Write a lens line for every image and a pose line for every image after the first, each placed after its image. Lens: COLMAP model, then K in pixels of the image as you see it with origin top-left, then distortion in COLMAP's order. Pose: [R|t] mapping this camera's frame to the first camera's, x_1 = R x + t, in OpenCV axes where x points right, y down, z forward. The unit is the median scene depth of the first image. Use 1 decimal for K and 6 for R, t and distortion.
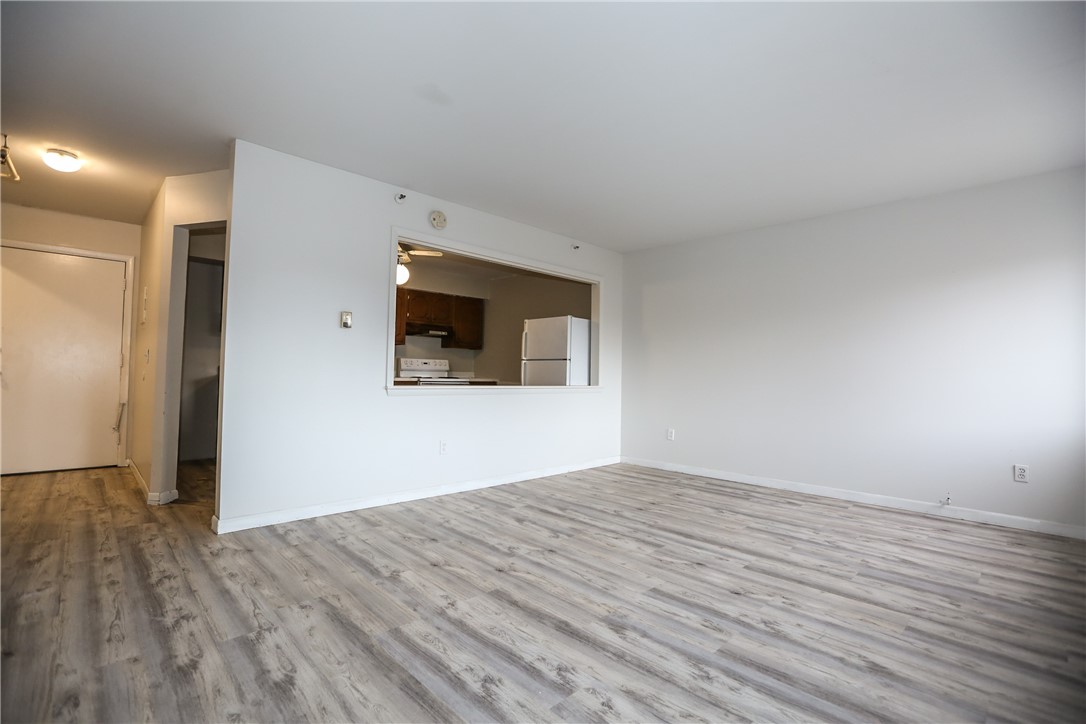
lens RADIAL K [[492.5, 0, 538.1], [0, 492.5, 358.1], [0, 0, 1]] dist [-0.046356, 0.014847]
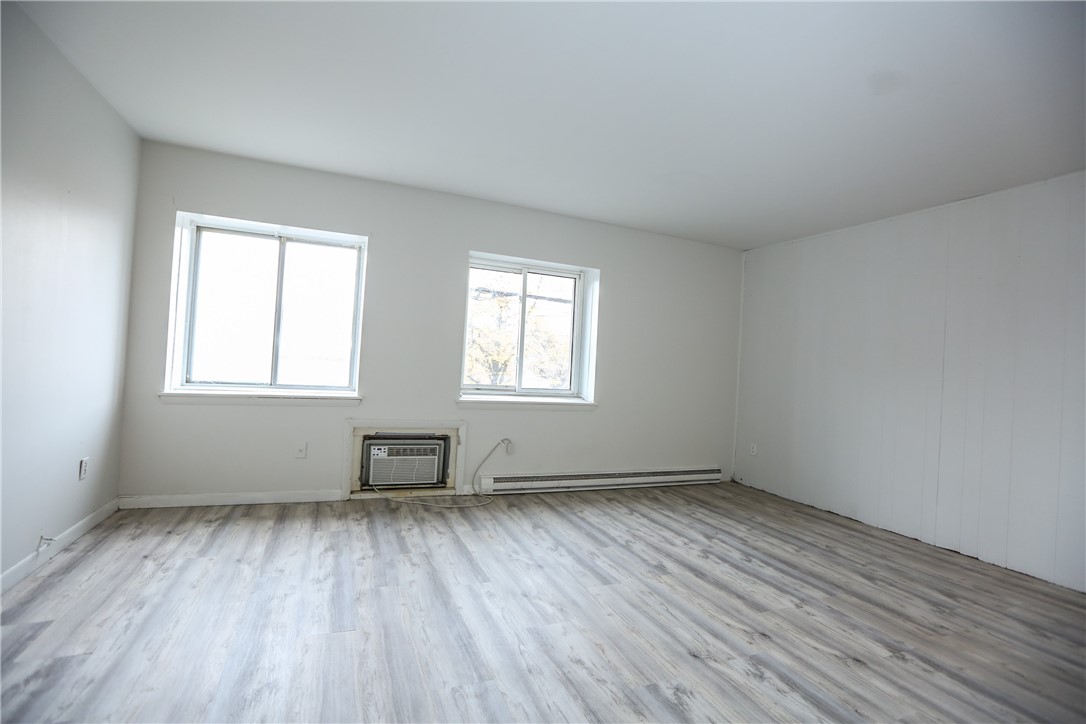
lens RADIAL K [[492.5, 0, 538.1], [0, 492.5, 358.1], [0, 0, 1]] dist [-0.046356, 0.014847]
pose [[-0.930297, -0.068497, 0.360355, 0.019585], [-0.088517, 0.995298, -0.039330, 0.026105], [-0.355967, -0.068486, -0.931986, 2.061460]]
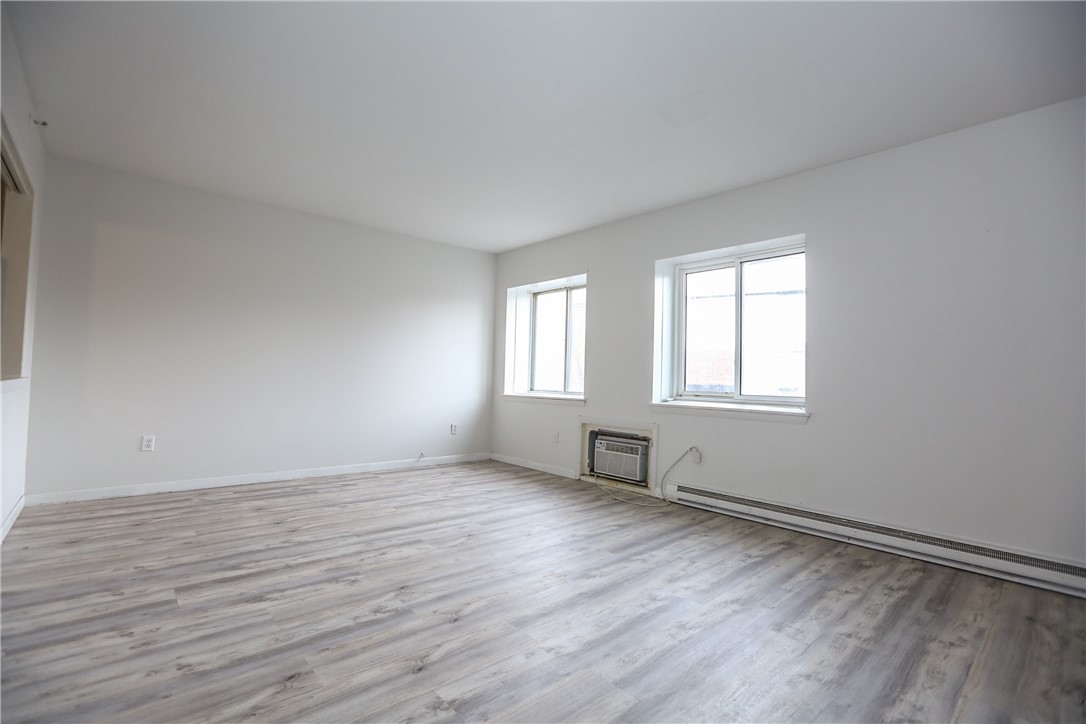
lens RADIAL K [[492.5, 0, 538.1], [0, 492.5, 358.1], [0, 0, 1]] dist [-0.046356, 0.014847]
pose [[0.040129, 0.023896, 0.998909, -0.907769], [-0.060198, 0.997956, -0.021455, 0.026935], [-0.997379, -0.059272, 0.041486, 0.909056]]
